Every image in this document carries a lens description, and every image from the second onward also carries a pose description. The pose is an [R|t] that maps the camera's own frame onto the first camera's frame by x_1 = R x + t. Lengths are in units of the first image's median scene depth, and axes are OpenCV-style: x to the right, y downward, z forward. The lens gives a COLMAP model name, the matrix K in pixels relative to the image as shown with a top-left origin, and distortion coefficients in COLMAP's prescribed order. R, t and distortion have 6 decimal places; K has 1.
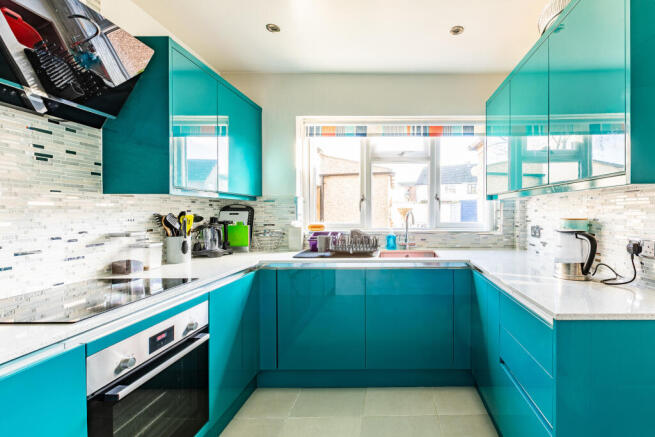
lens RADIAL K [[307.0, 0, 394.2], [0, 307.0, 218.5], [0, 0, 1]] dist [-0.000146, 0.000033]
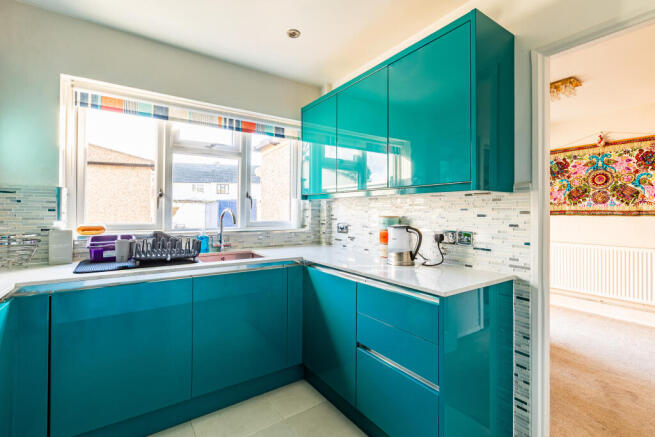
lens RADIAL K [[296.0, 0, 328.6], [0, 296.0, 212.1], [0, 0, 1]] dist [-0.000482, -0.000015]
pose [[0.828364, 0.006330, 0.560154, -0.185477], [0.005420, 0.999799, -0.019315, 0.002755], [-0.560164, 0.019036, 0.828163, 0.091425]]
